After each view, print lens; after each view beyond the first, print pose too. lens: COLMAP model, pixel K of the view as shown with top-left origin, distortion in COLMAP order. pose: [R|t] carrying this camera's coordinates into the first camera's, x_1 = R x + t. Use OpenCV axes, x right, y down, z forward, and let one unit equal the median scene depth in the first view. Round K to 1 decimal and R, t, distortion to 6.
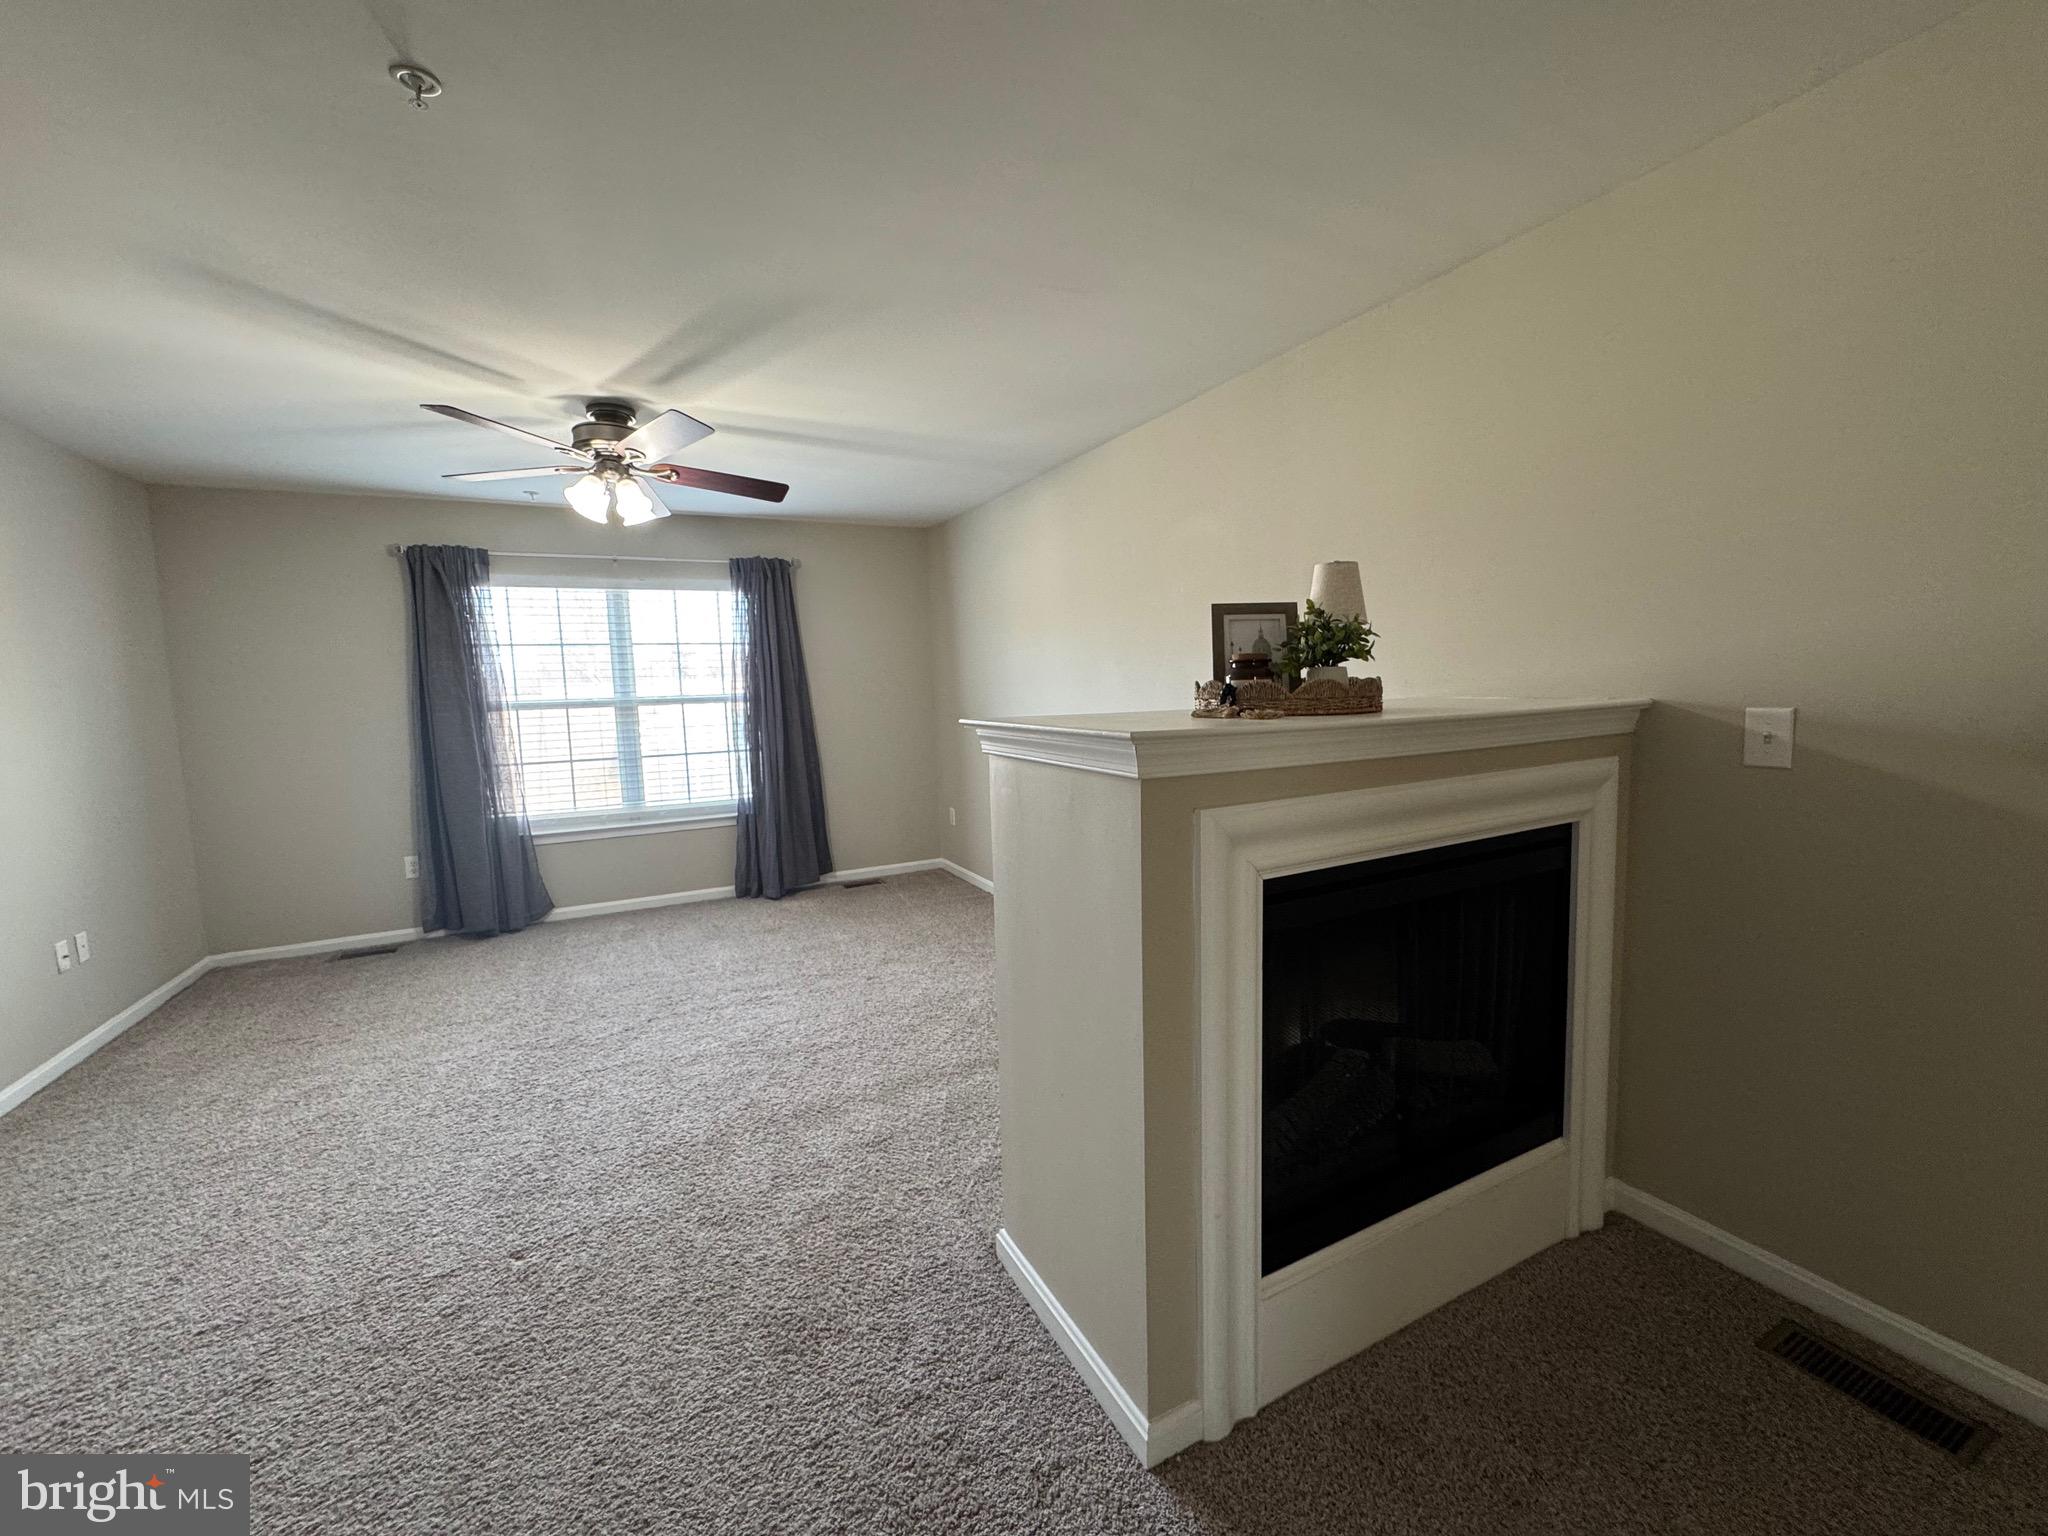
lens RADIAL K [[816.6, 0, 1024.0], [0, 816.6, 768.0], [0, 0, 1]] dist [-0.003167, 0.000609]
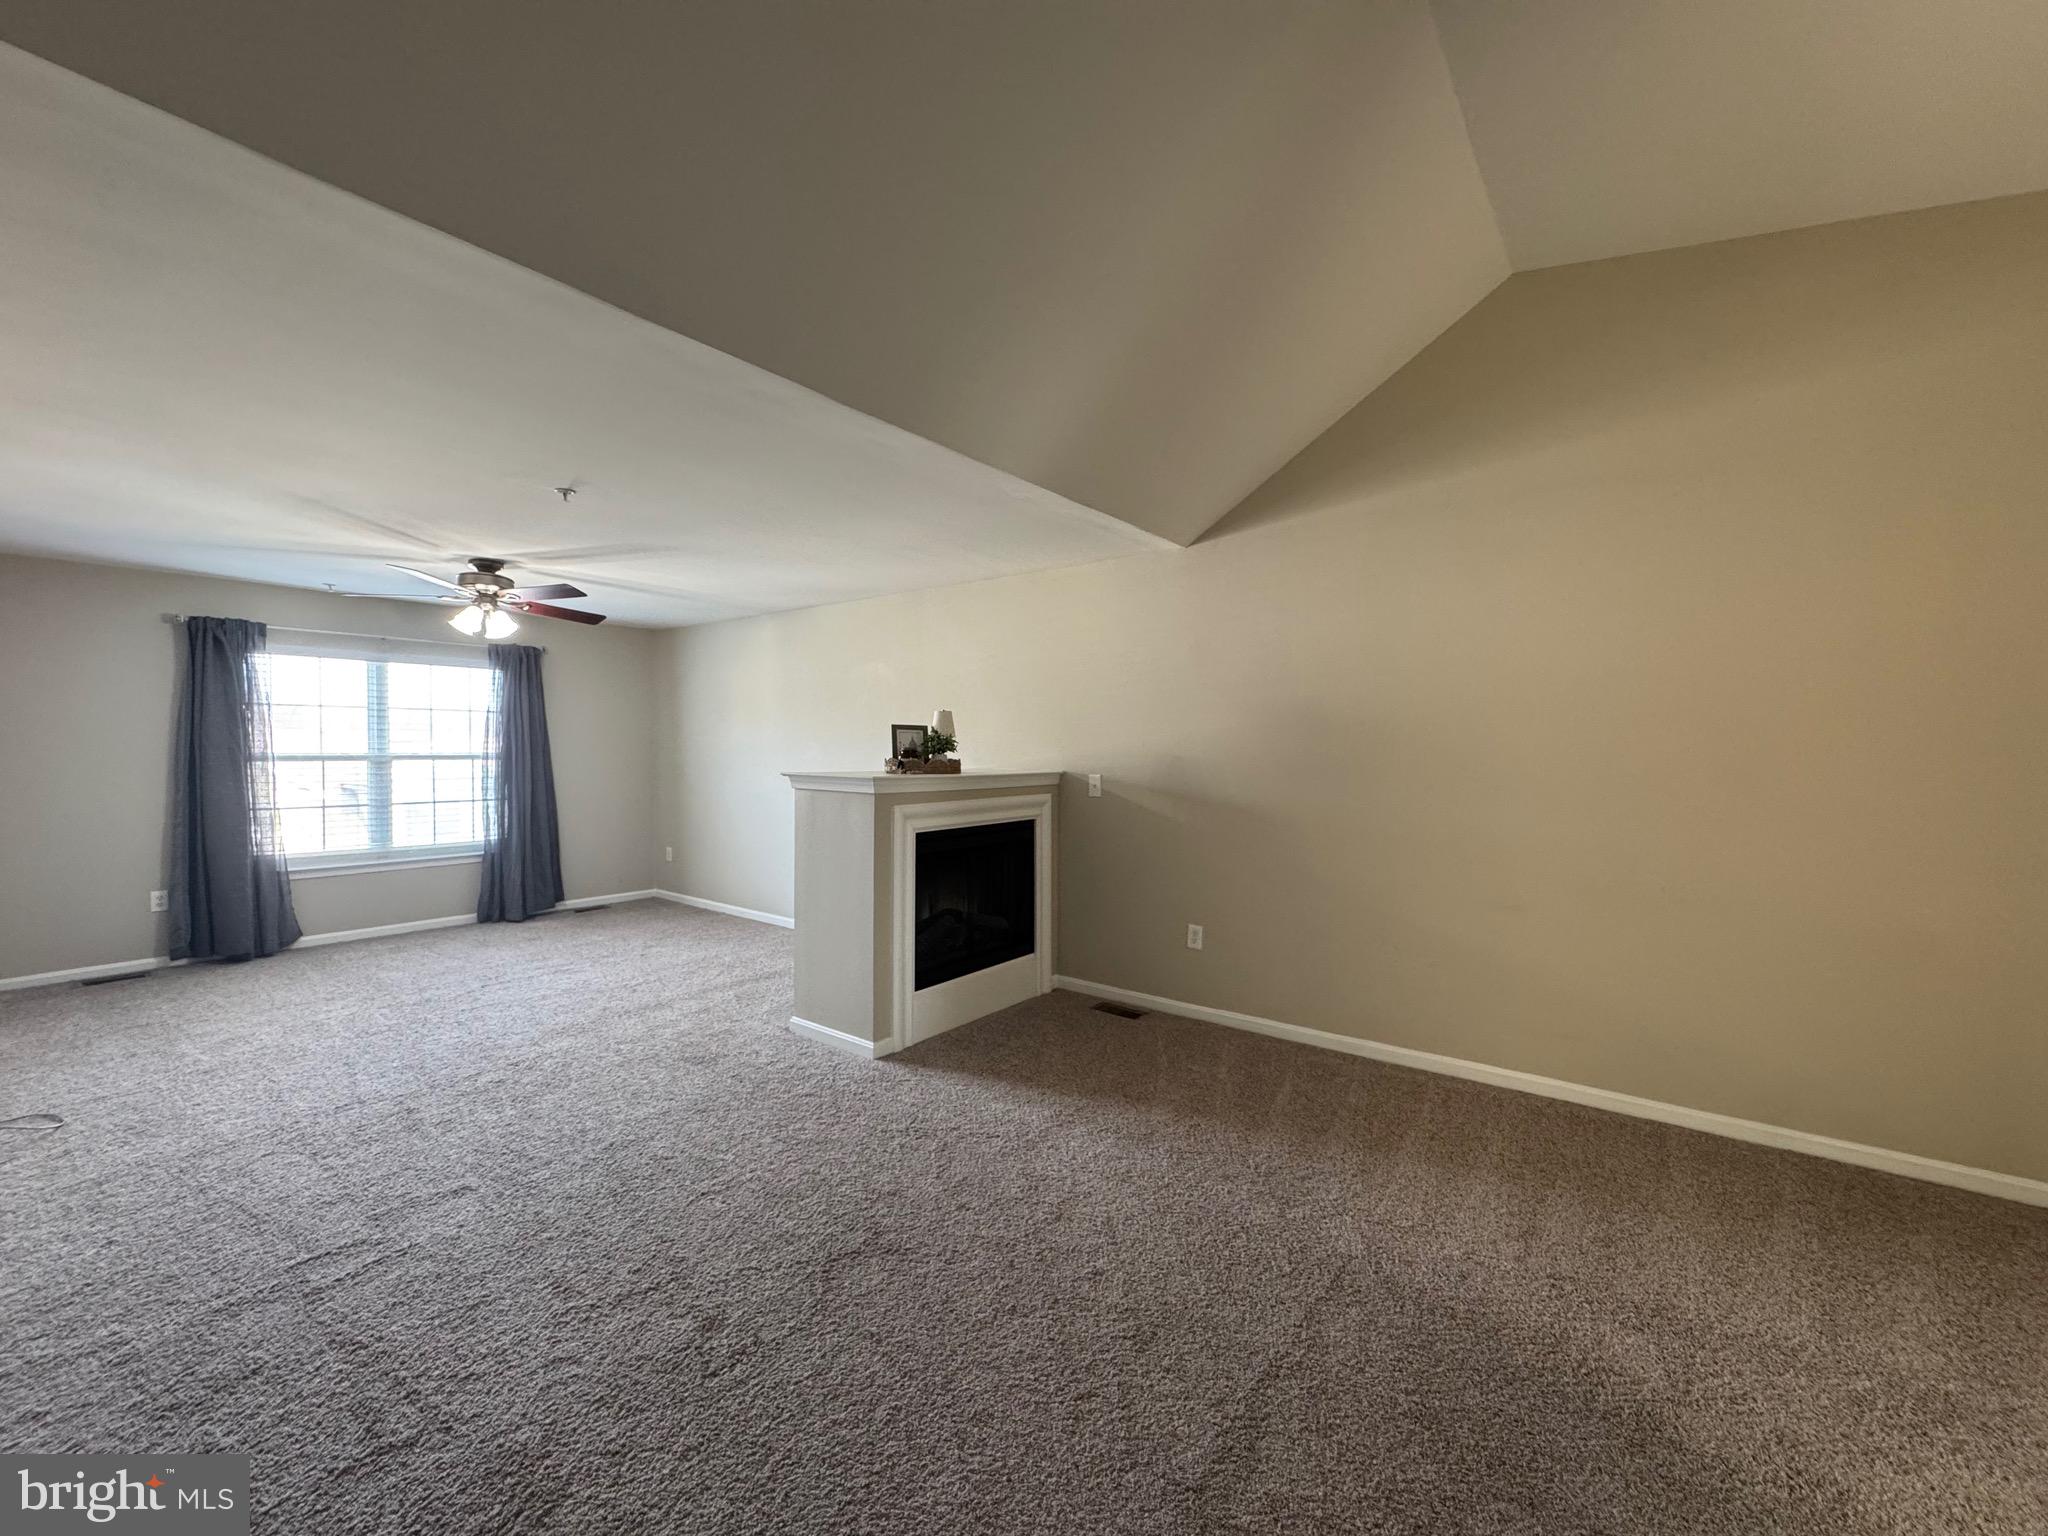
lens RADIAL K [[816.6, 0, 1024.0], [0, 816.6, 768.0], [0, 0, 1]] dist [-0.003167, 0.000609]
pose [[0.904663, 0.025294, 0.425376, -0.167431], [0.010907, 0.996535, -0.082454, 0.046426], [-0.425988, 0.079232, 0.901253, -0.499958]]
